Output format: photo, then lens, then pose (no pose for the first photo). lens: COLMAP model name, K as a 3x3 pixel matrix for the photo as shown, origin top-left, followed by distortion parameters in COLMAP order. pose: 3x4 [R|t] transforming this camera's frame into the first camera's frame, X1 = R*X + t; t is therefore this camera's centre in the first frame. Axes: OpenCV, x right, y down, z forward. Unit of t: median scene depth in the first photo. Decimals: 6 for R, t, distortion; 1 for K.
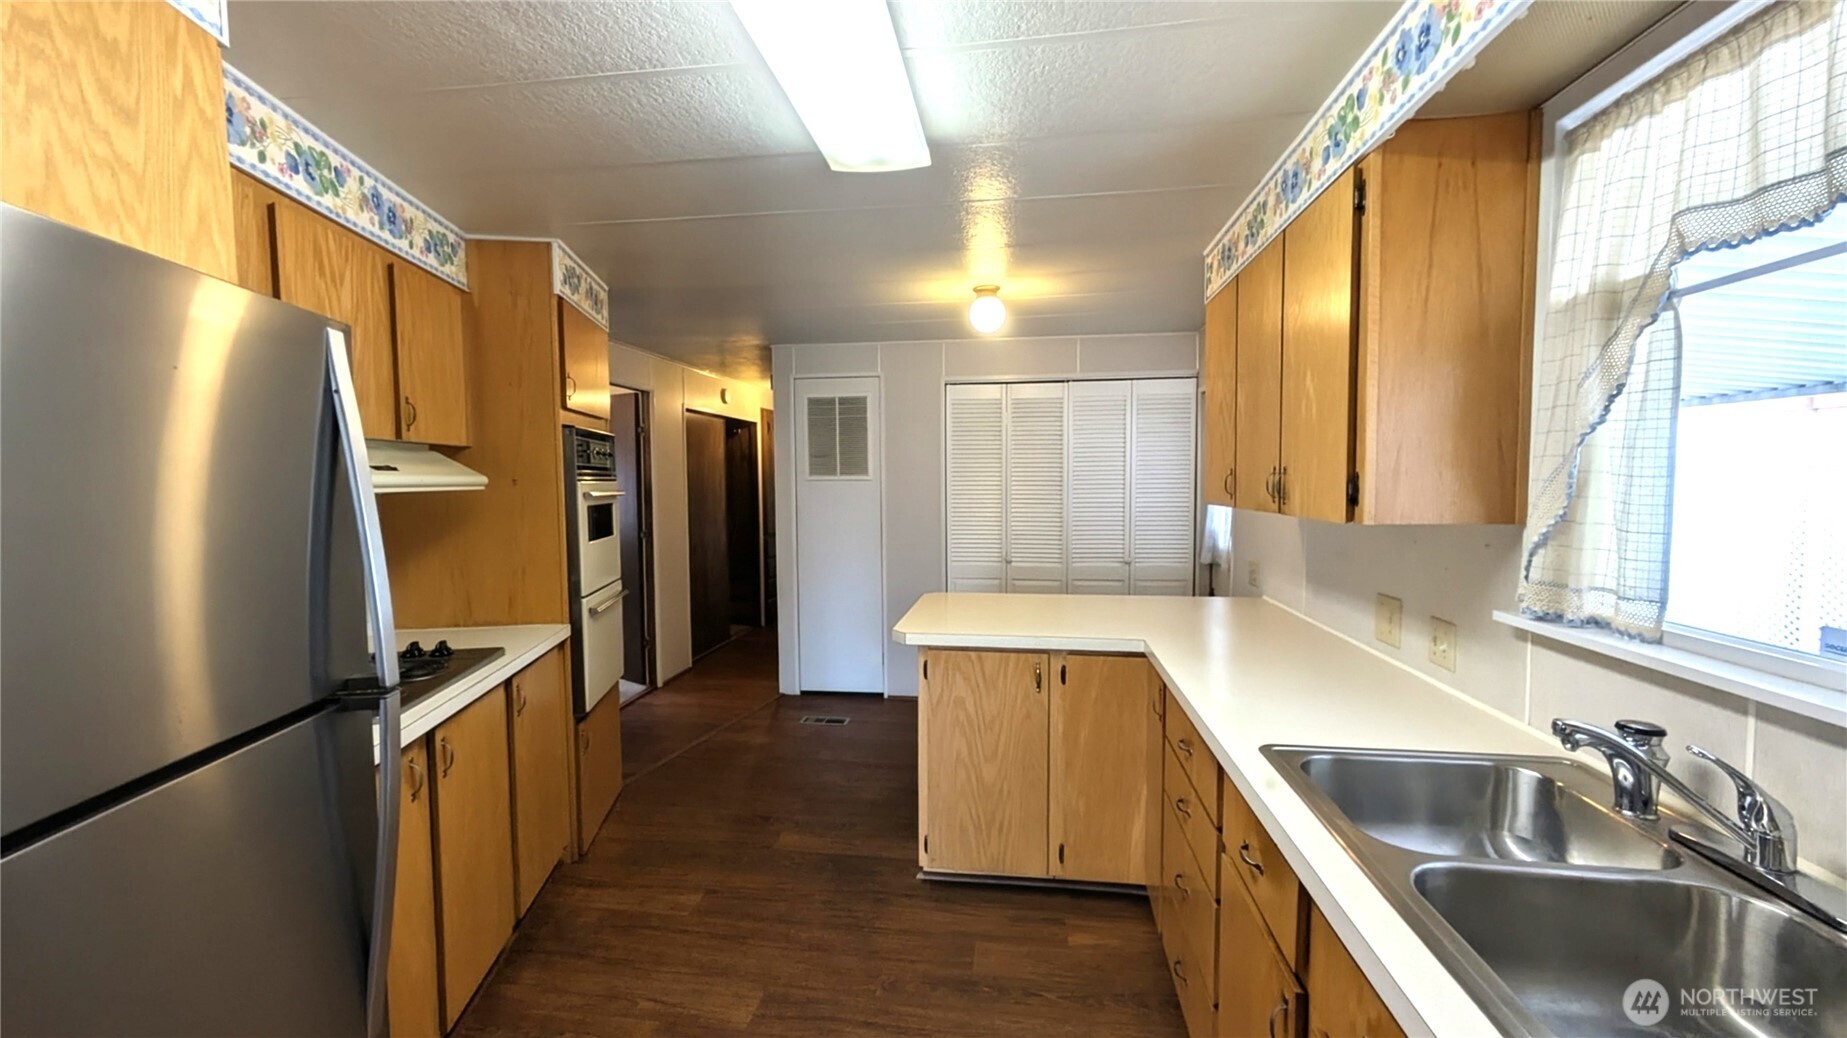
lens RADIAL K [[623.7, 0, 928.5], [0, 623.7, 527.3], [0, 0, 1]] dist [0.000223, 0.000192]
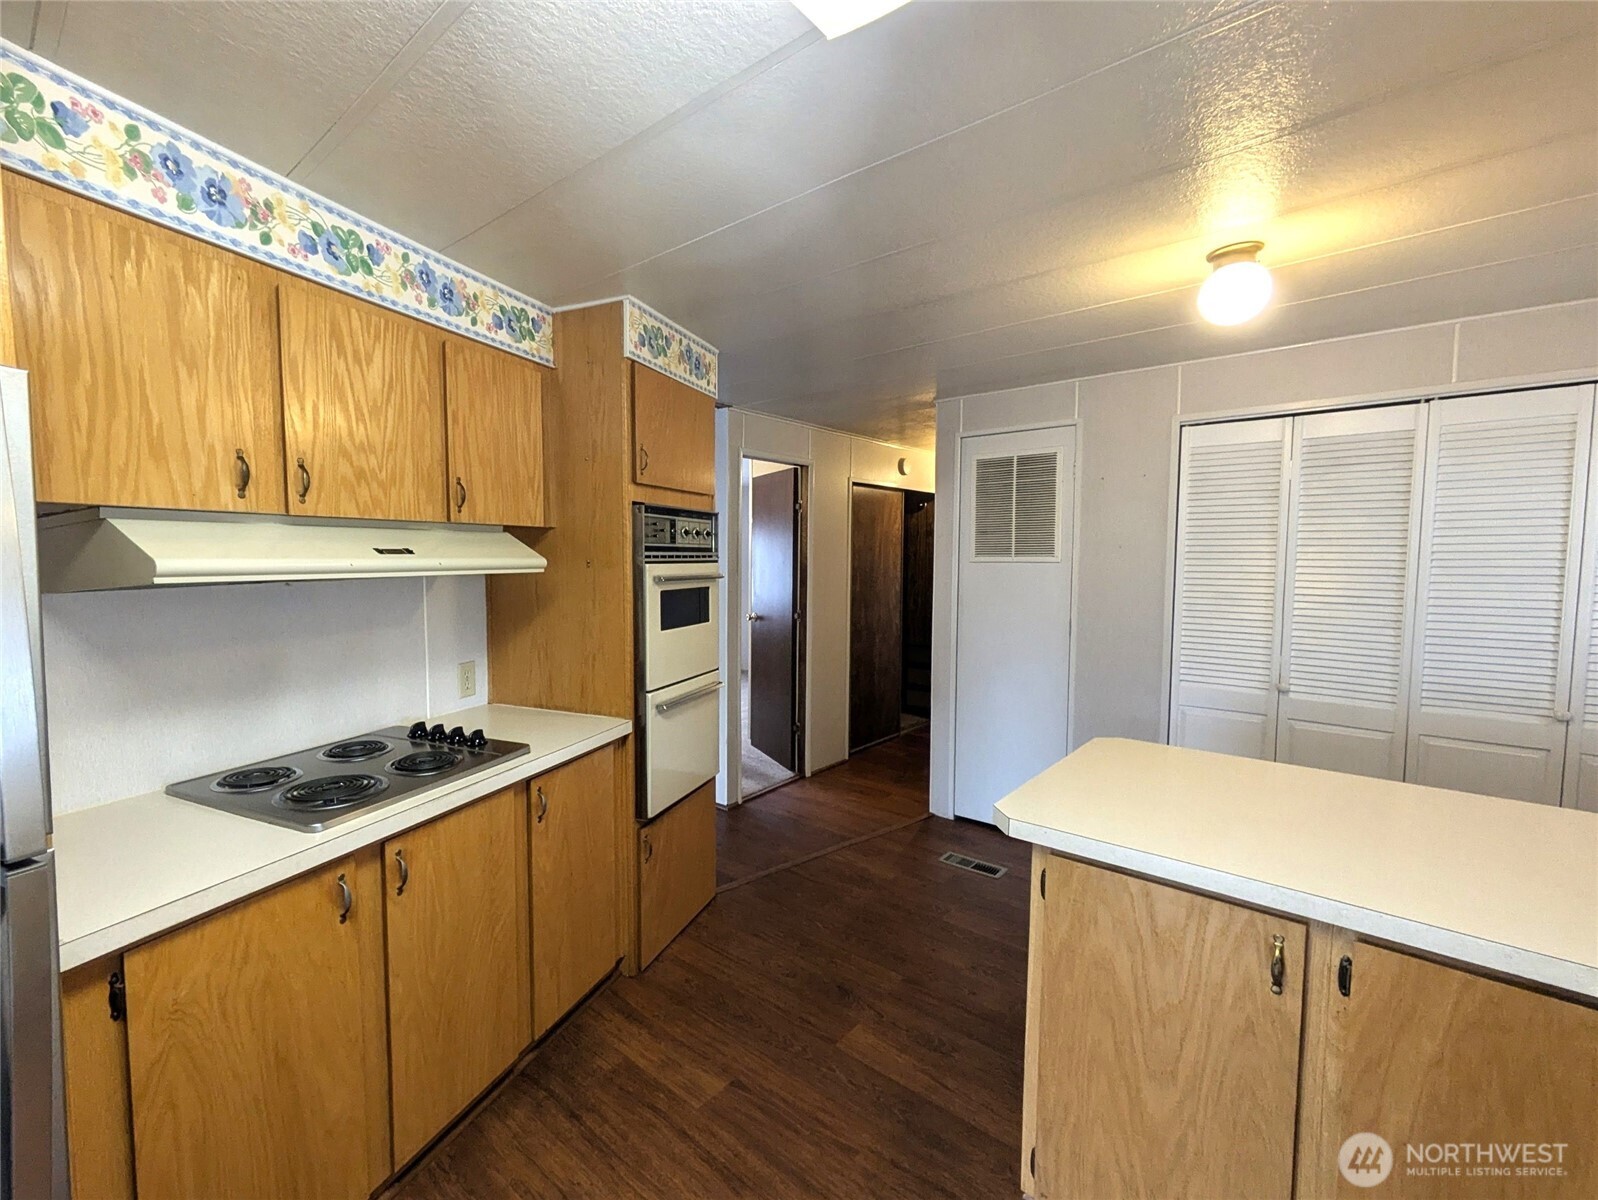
lens RADIAL K [[621.4, 0, 799.0], [0, 621.4, 600.0], [0, 0, 1]] dist [0.001246, -0.000019]
pose [[0.833969, 0.050774, -0.549470, 0.115929], [-0.052613, 0.998538, 0.012416, -0.043130], [0.549297, 0.018555, 0.835421, 0.361591]]
